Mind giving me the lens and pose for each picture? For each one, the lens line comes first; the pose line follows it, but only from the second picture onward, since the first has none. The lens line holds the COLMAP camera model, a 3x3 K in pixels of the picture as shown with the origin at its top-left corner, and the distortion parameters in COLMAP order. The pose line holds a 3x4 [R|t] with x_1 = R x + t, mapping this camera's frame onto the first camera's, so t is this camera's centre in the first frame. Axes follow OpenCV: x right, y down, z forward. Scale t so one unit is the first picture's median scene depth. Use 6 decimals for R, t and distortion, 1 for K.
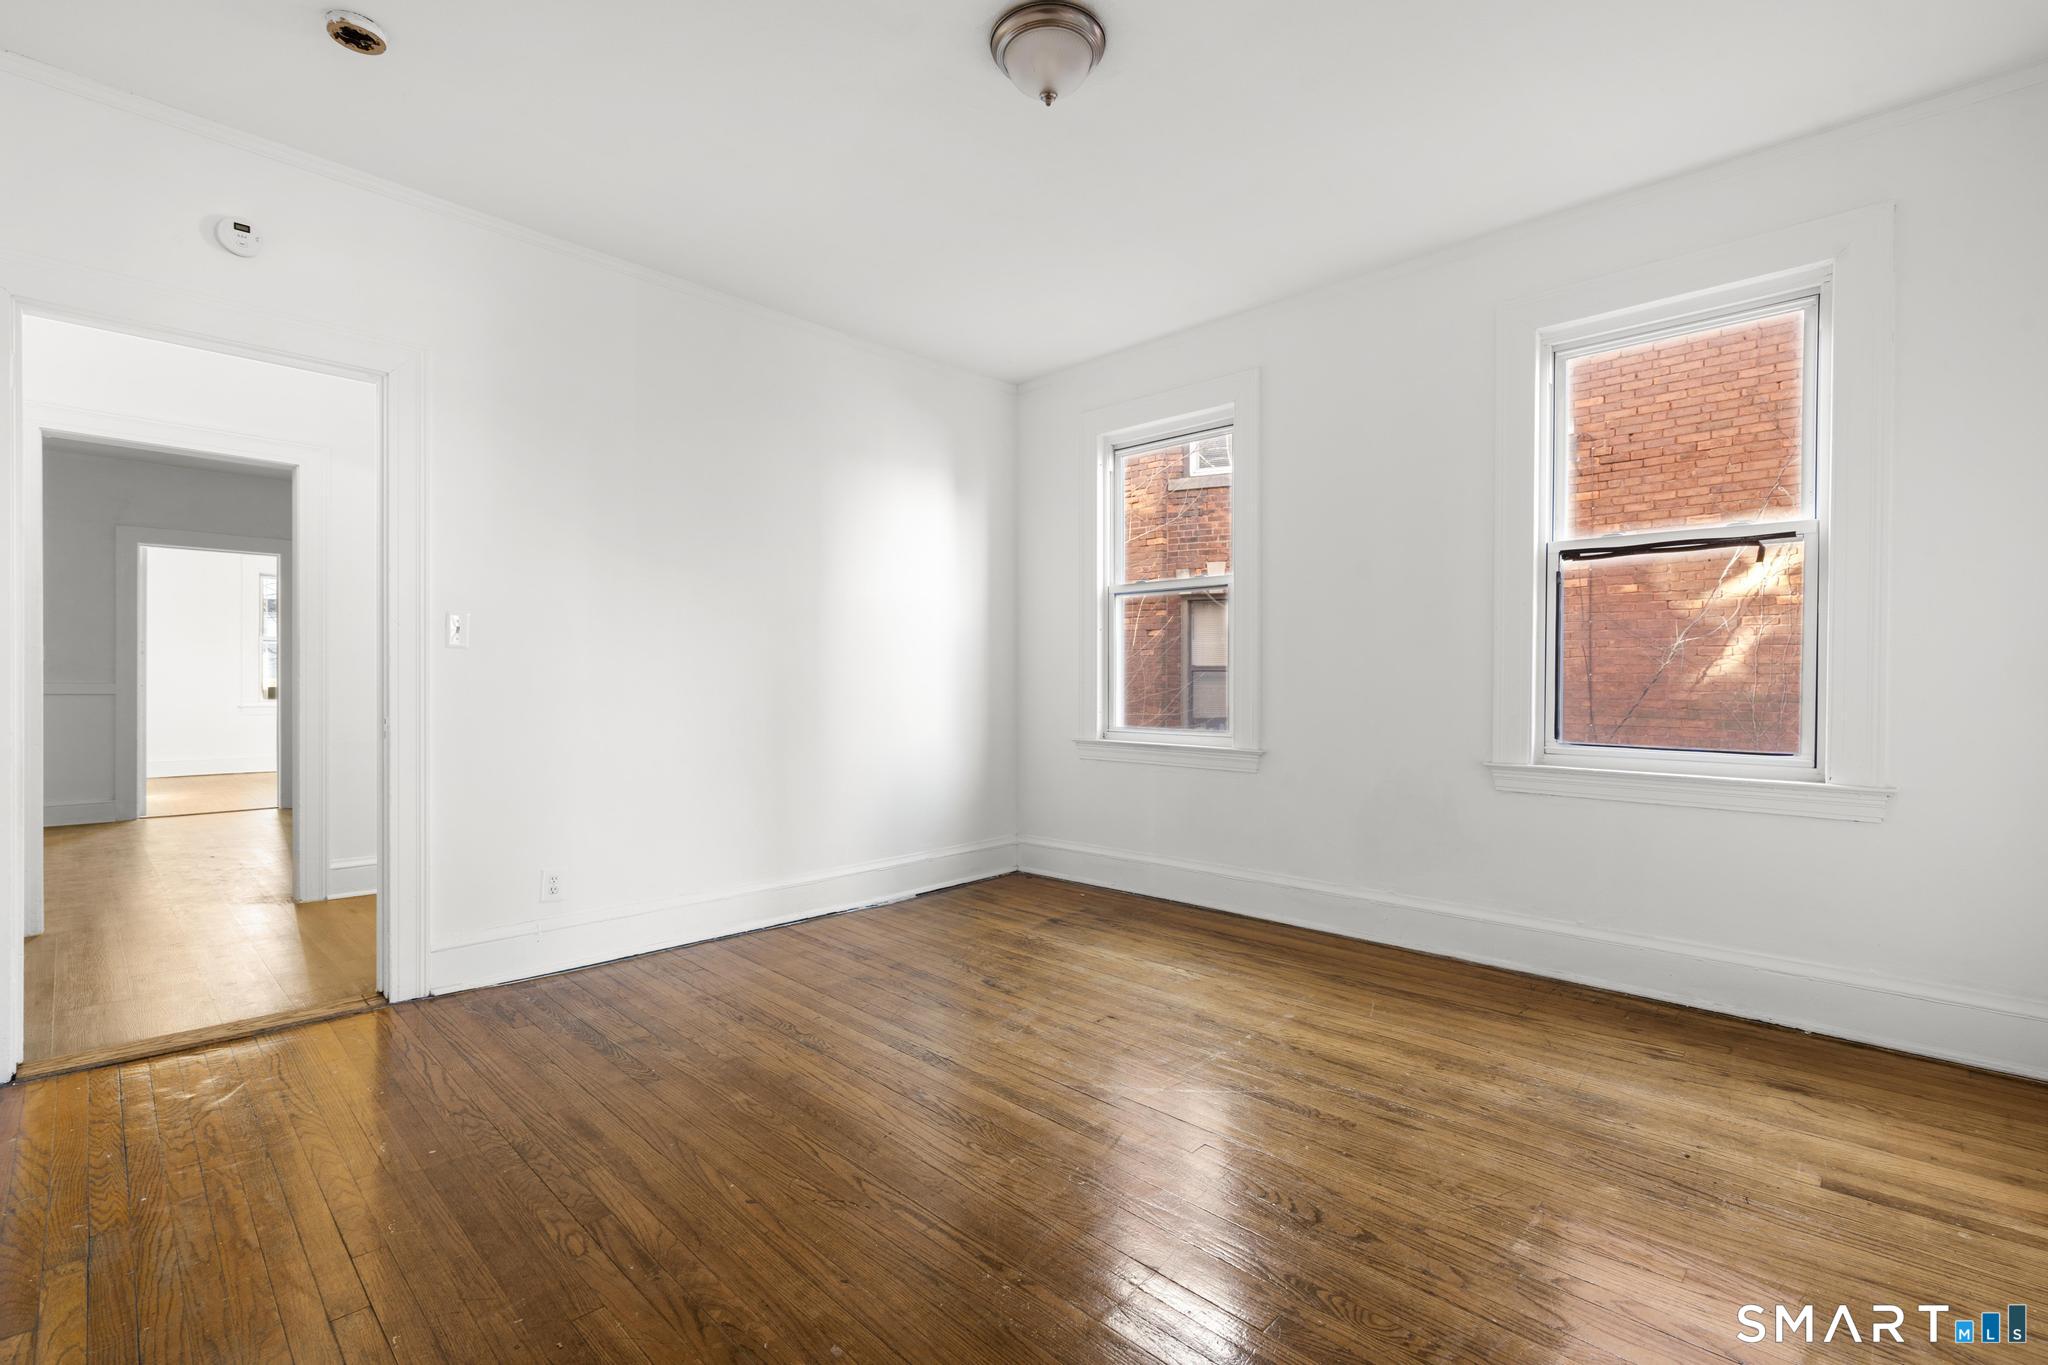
lens RADIAL K [[915.7, 0, 1024.0], [0, 915.7, 682.5], [0, 0, 1]] dist [-0.012019, 0.005966]
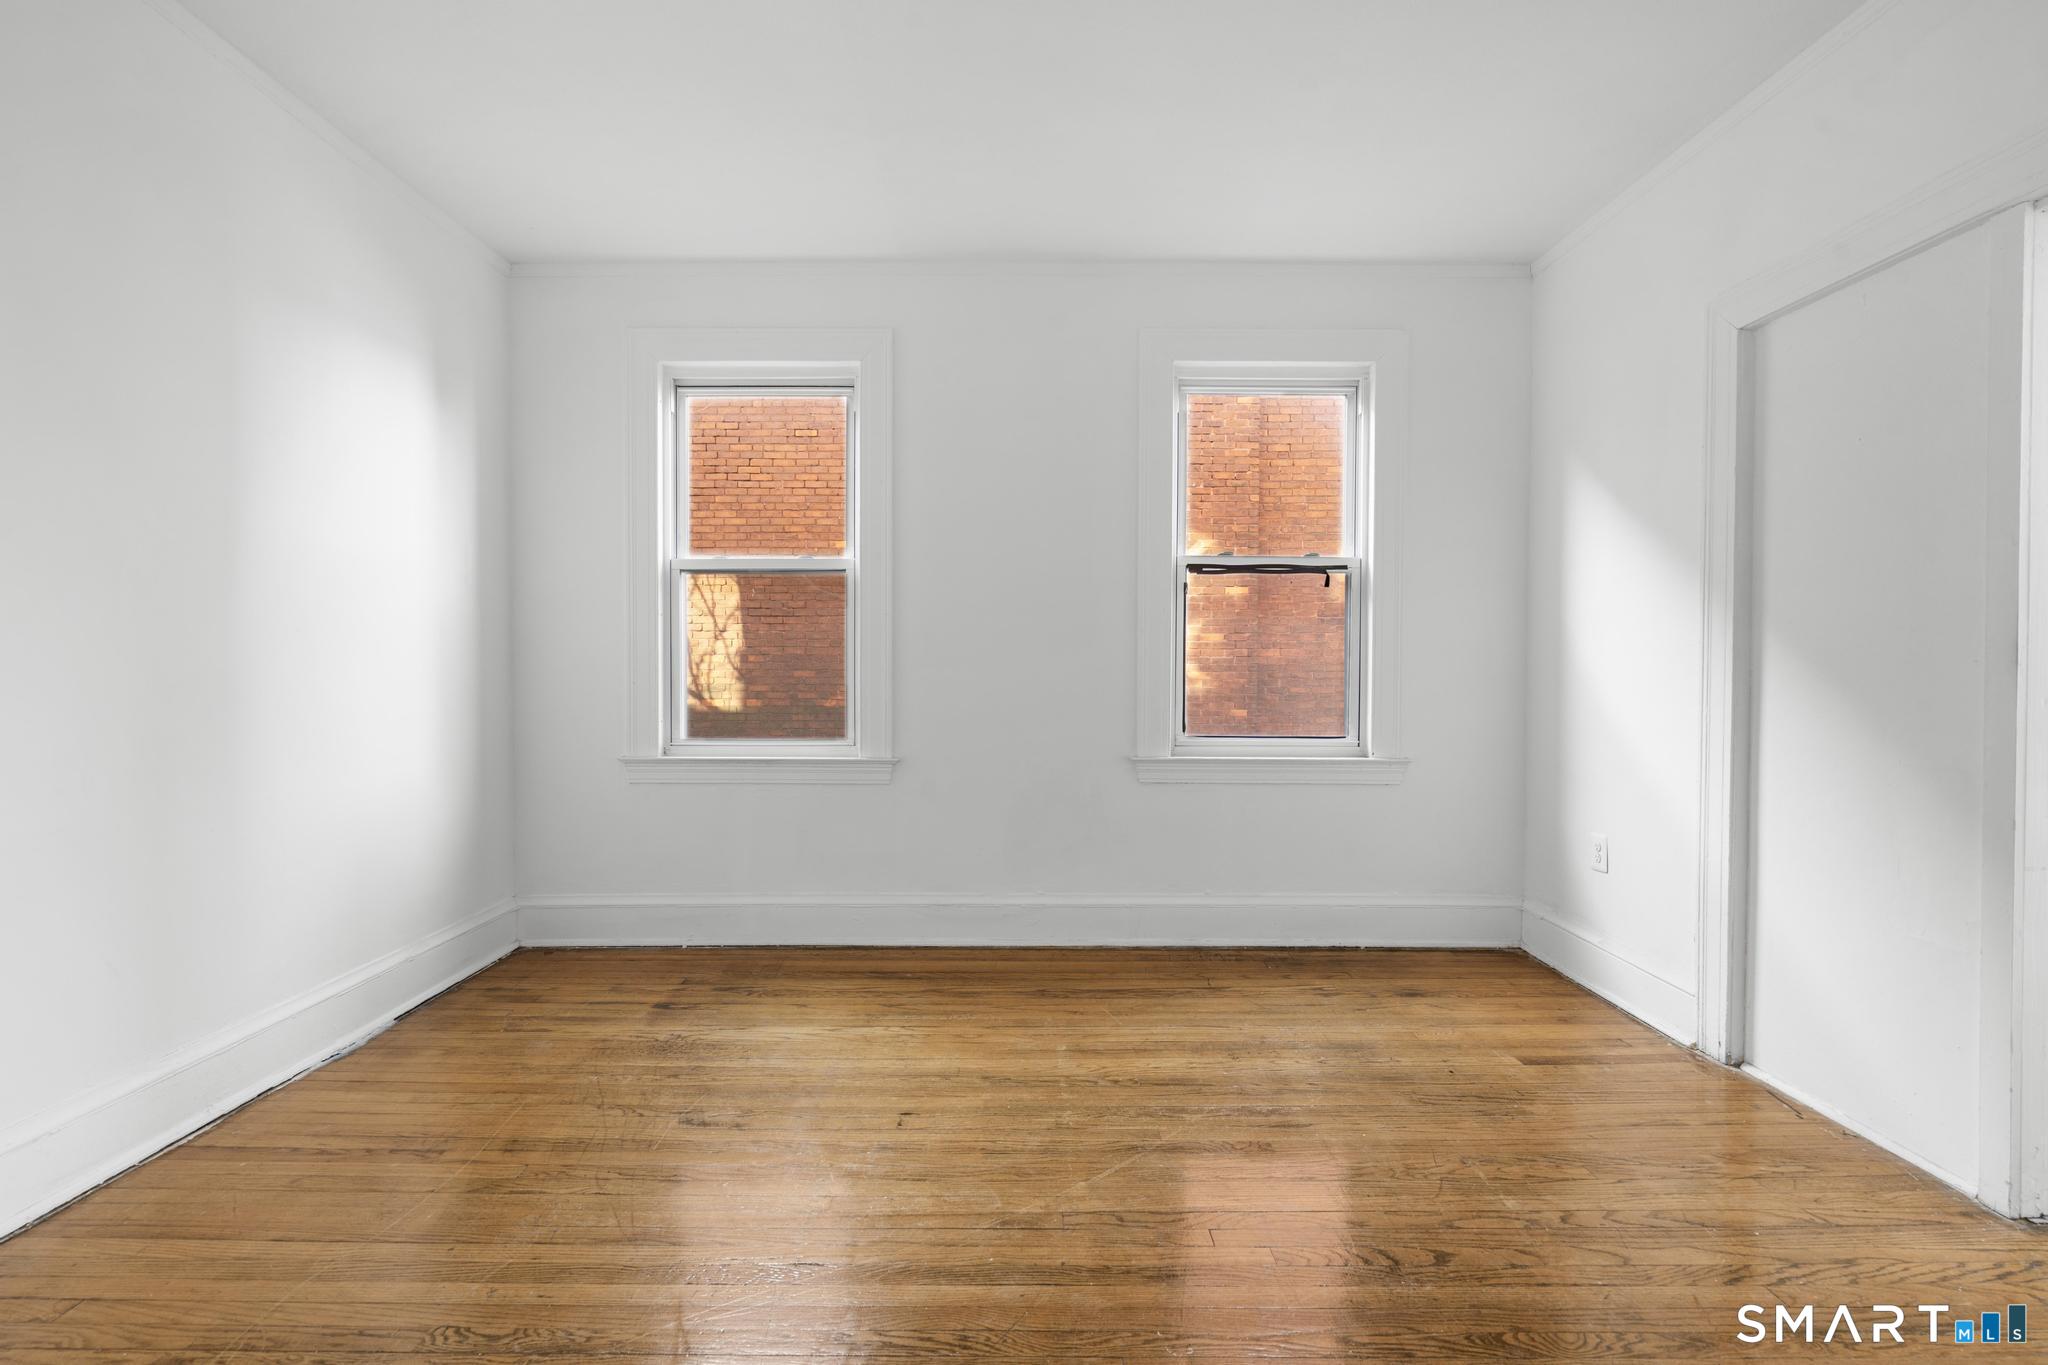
lens RADIAL K [[915.7, 0, 1024.0], [0, 915.7, 682.5], [0, 0, 1]] dist [-0.012019, 0.005966]
pose [[0.715554, -0.008474, 0.698506, -0.297203], [0.002164, 0.999949, 0.009914, -0.009255], [-0.698554, -0.005583, 0.715535, 0.292684]]
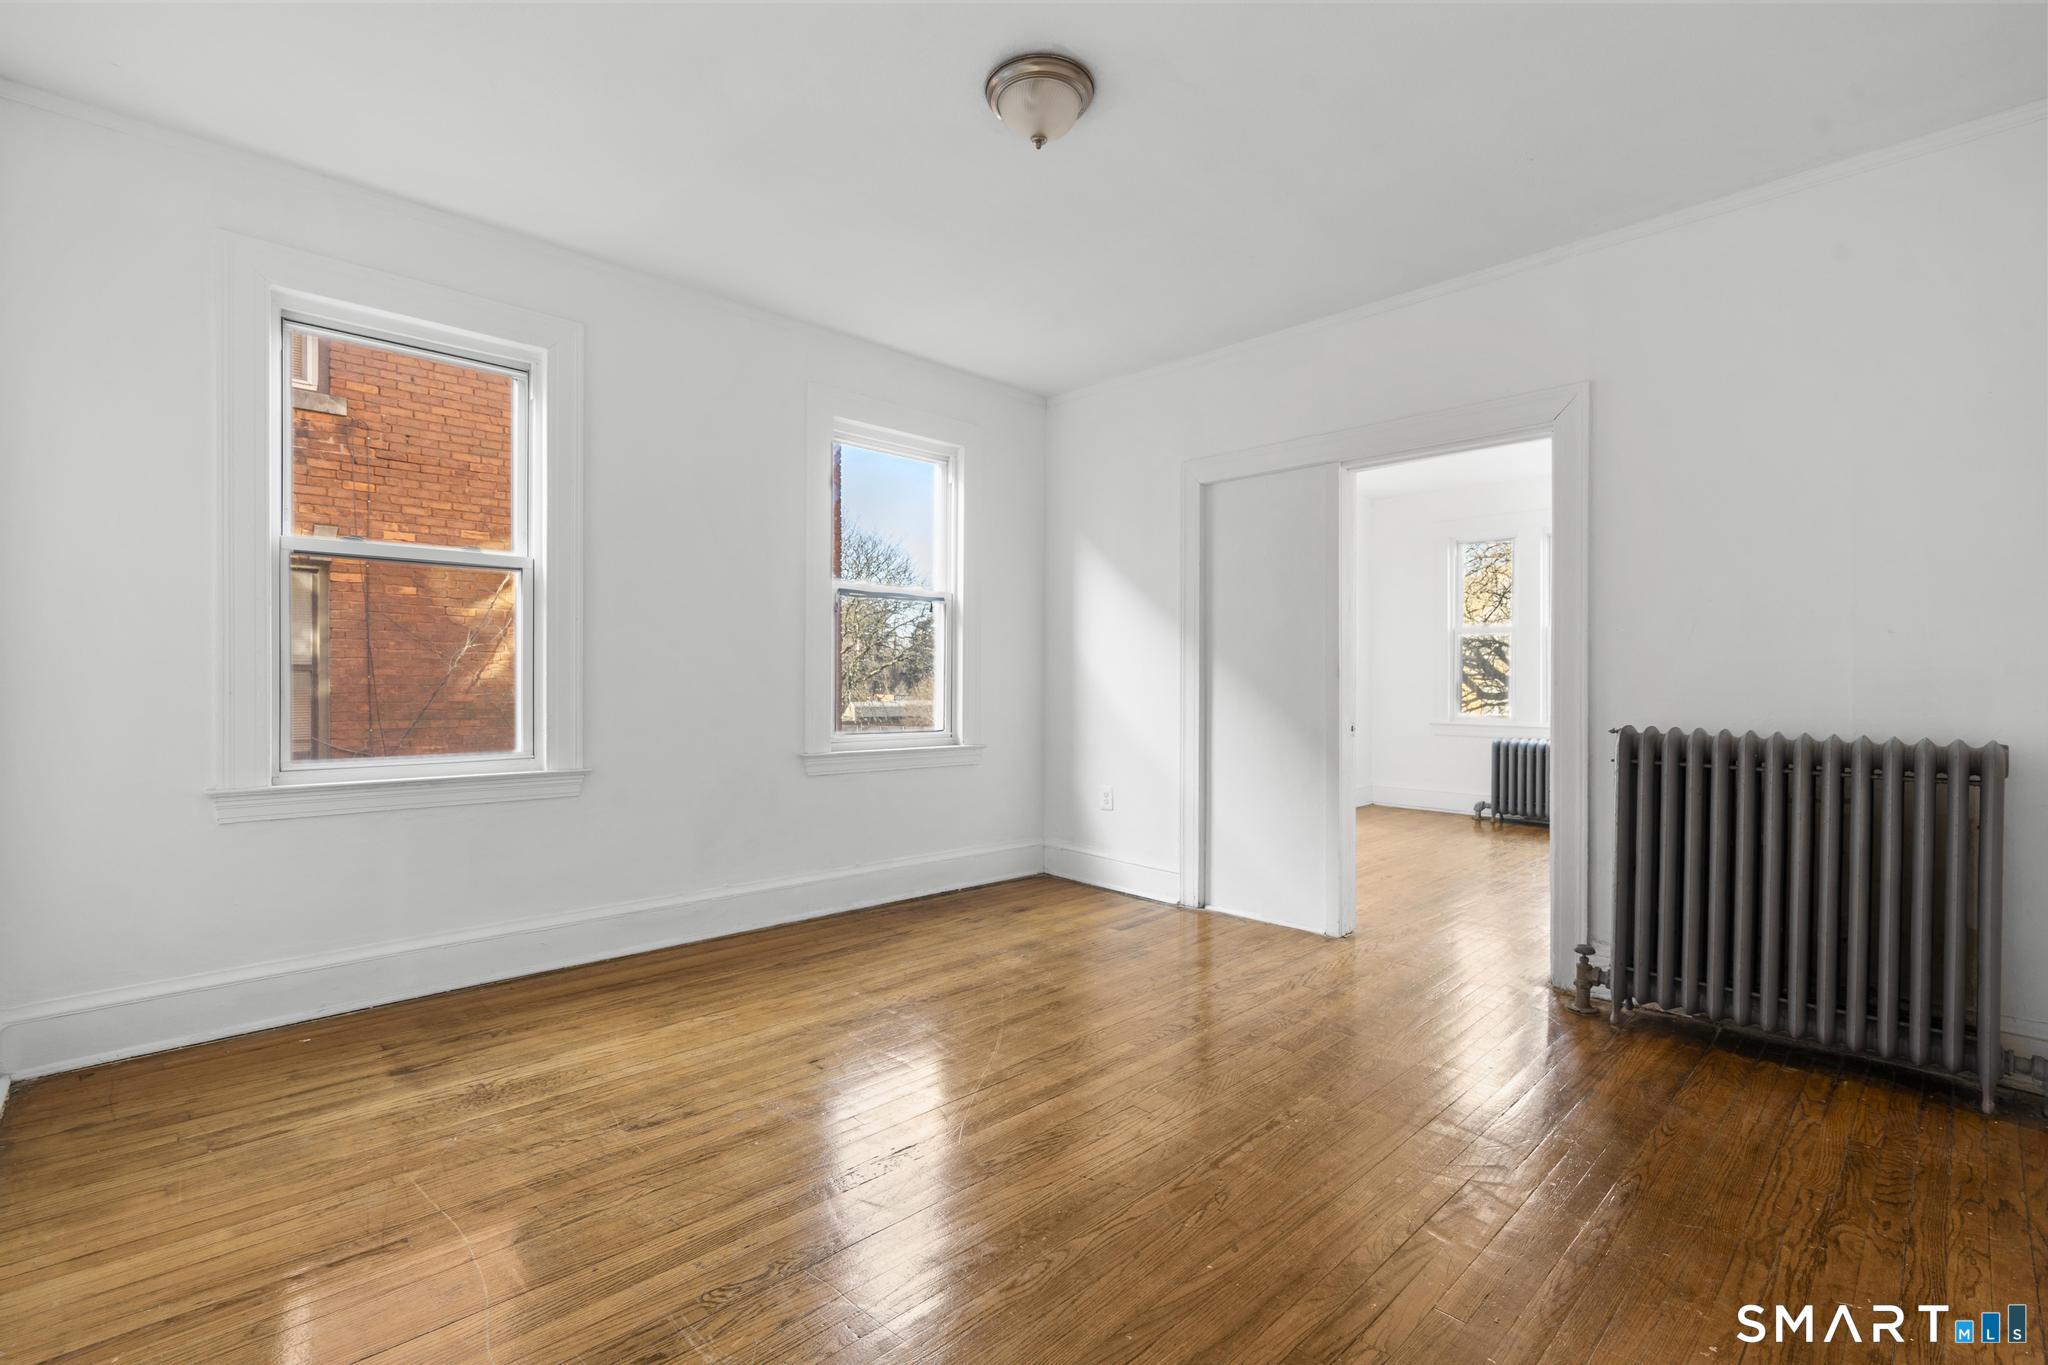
lens RADIAL K [[915.7, 0, 1024.0], [0, 915.7, 682.5], [0, 0, 1]] dist [-0.012019, 0.005966]
pose [[0.030221, -0.003071, 0.999539, -0.634671], [0.001012, 0.999995, 0.003041, -0.010118], [-0.999543, 0.000920, 0.030224, 0.603156]]
